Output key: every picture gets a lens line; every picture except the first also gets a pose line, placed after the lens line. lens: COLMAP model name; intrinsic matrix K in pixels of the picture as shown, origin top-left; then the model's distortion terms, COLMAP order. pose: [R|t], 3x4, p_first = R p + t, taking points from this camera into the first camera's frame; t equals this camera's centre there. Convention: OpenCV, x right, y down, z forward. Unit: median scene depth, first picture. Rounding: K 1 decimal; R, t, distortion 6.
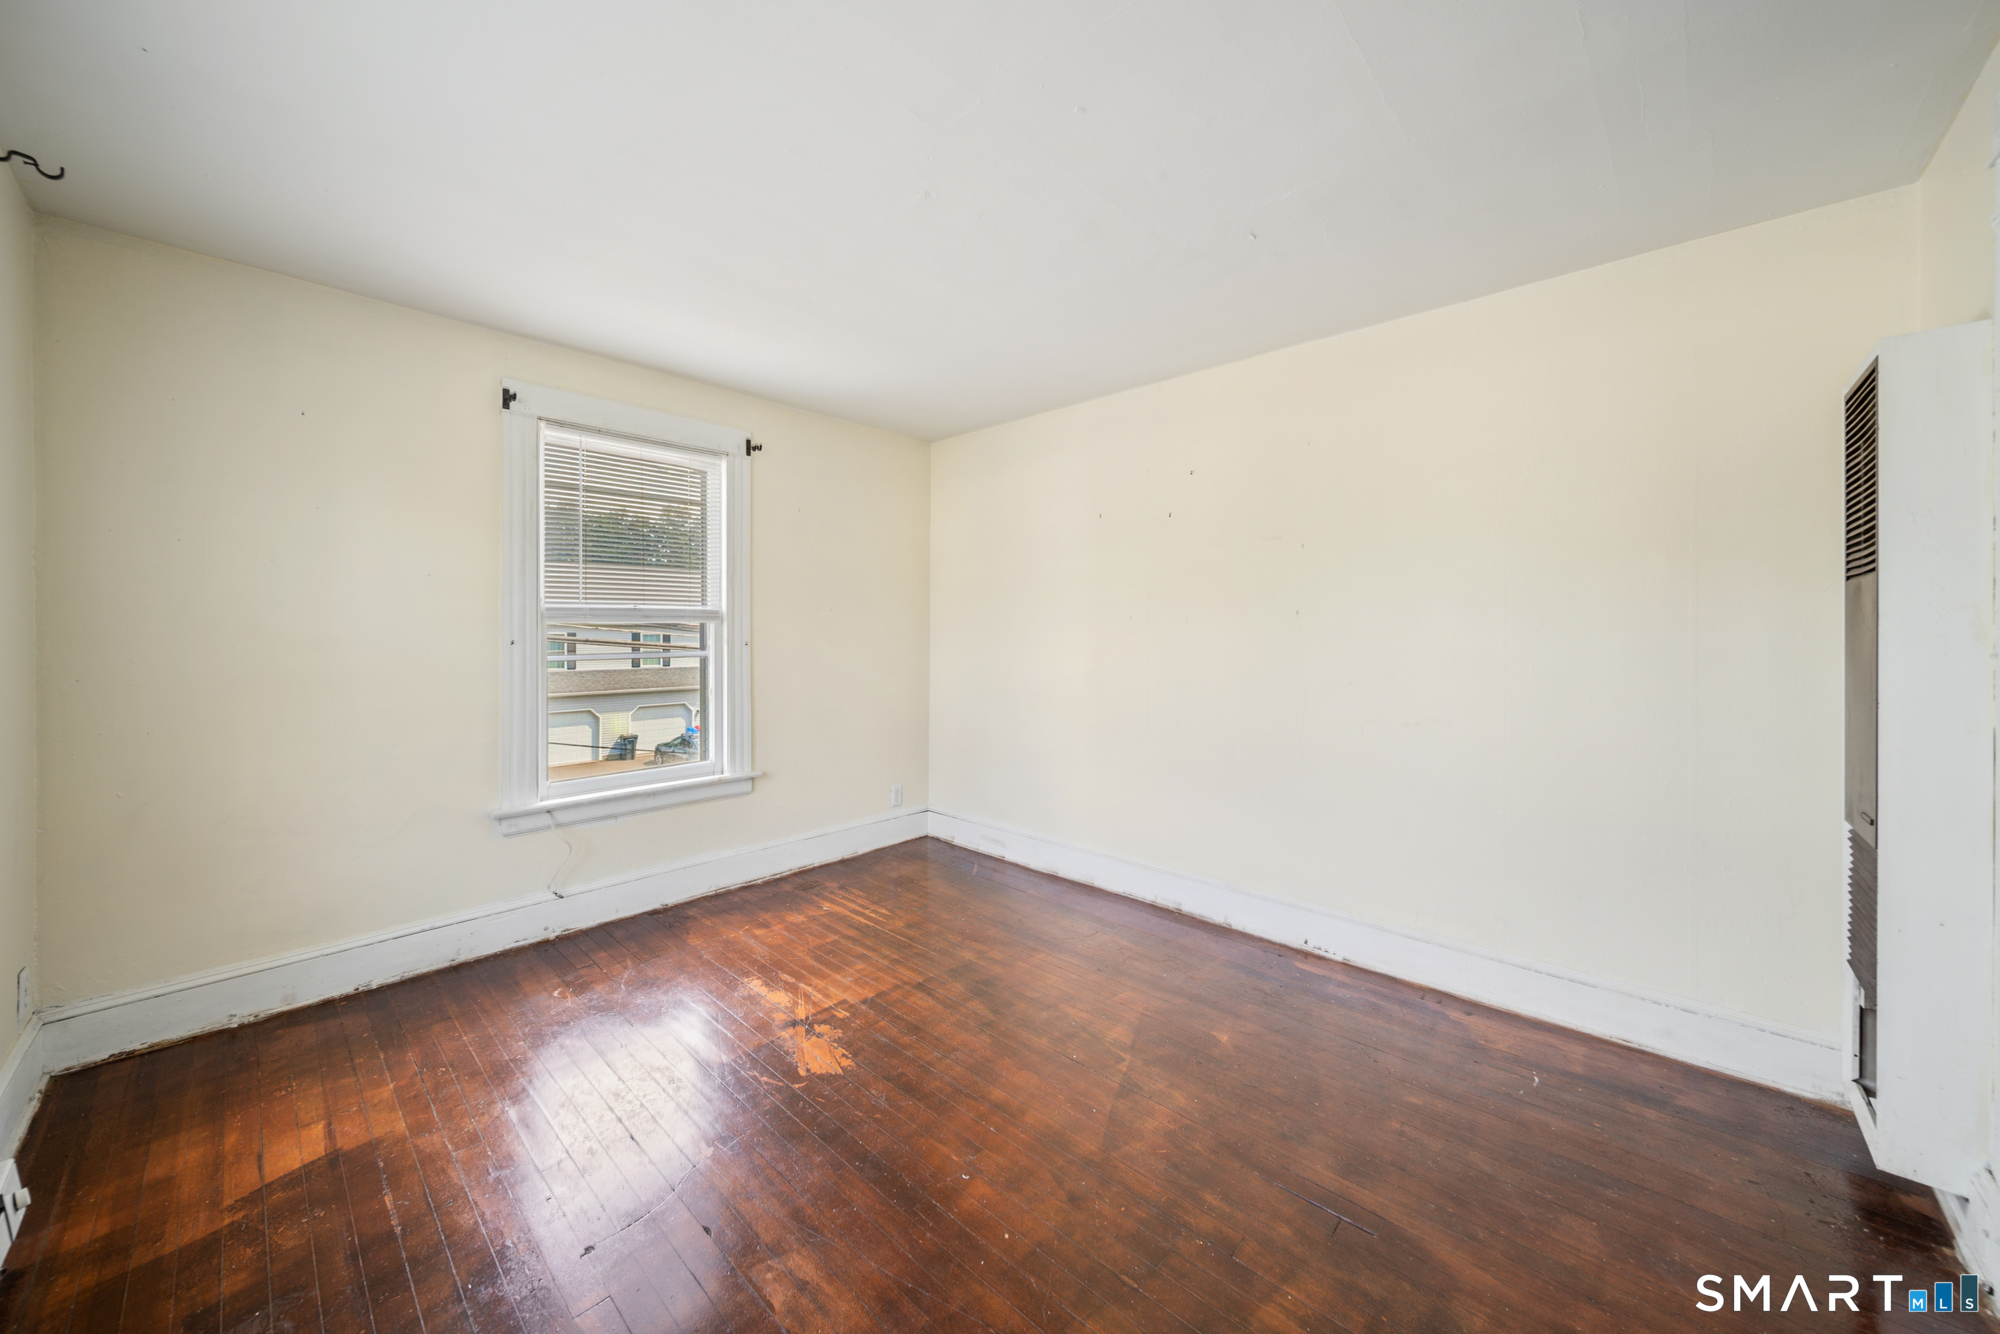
lens RADIAL K [[711.0, 0, 979.6], [0, 711.0, 631.7], [0, 0, 1]] dist [-0.000263, -0.000069]
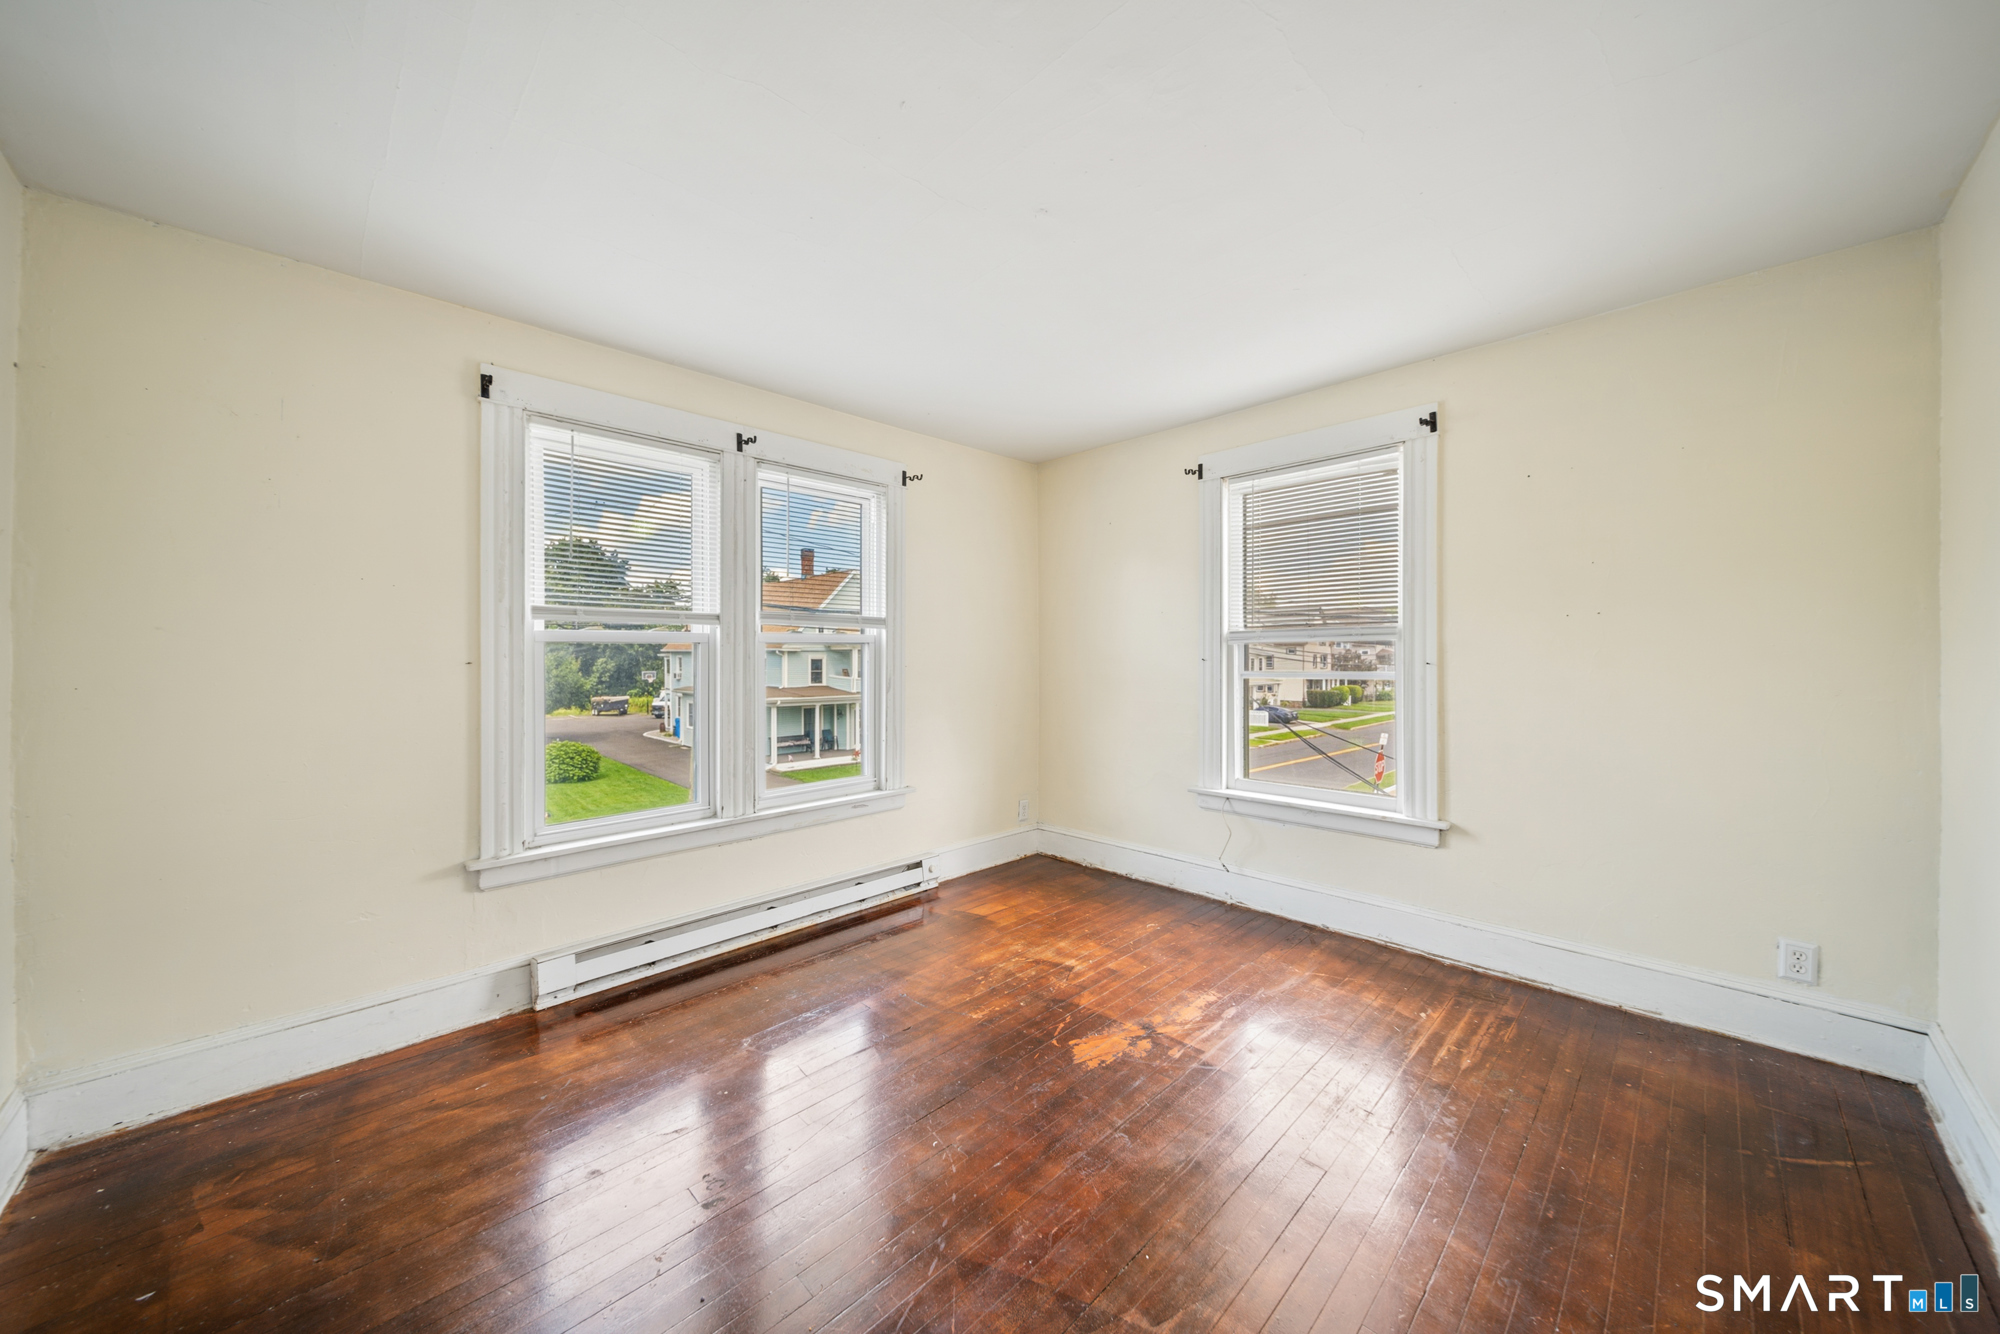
lens RADIAL K [[687.6, 0, 993.8], [0, 687.6, 662.6], [0, 0, 1]] dist [-0.001110, -0.000086]
pose [[-0.025615, 0.008616, -0.999635, 0.660815], [0.006055, 0.999946, 0.008464, 0.007497], [0.999654, -0.005836, -0.025666, 0.716270]]
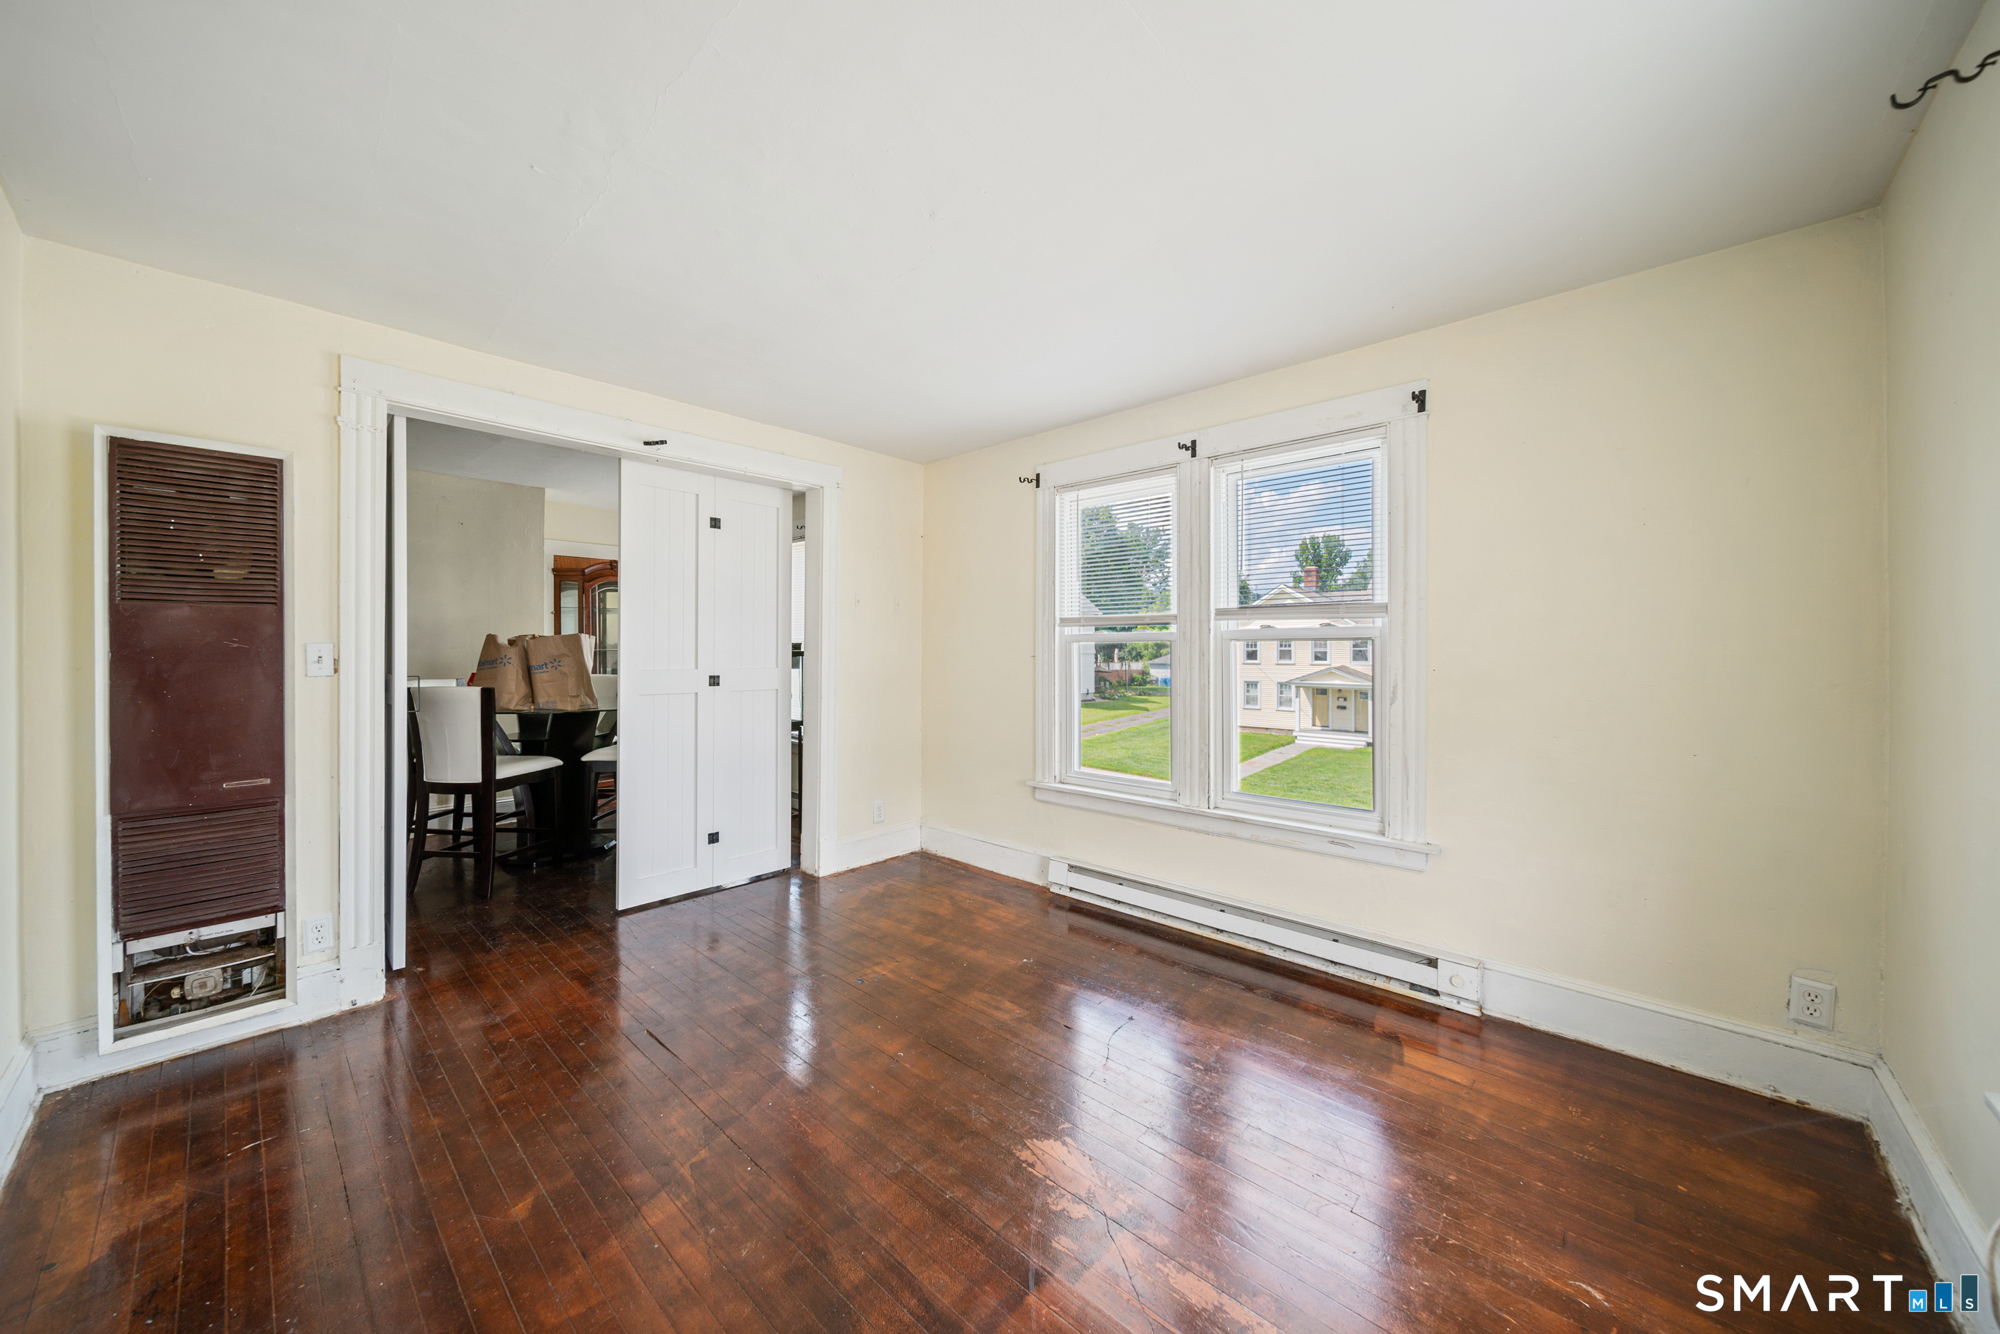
lens RADIAL K [[707.6, 0, 990.3], [0, 707.6, 655.4], [0, 0, 1]] dist [-0.001200, -0.000108]
pose [[-0.999851, -0.003437, -0.016914, -0.104345], [-0.003496, 0.999988, 0.003451, 0.004507], [0.016902, 0.003509, -0.999851, 1.490897]]
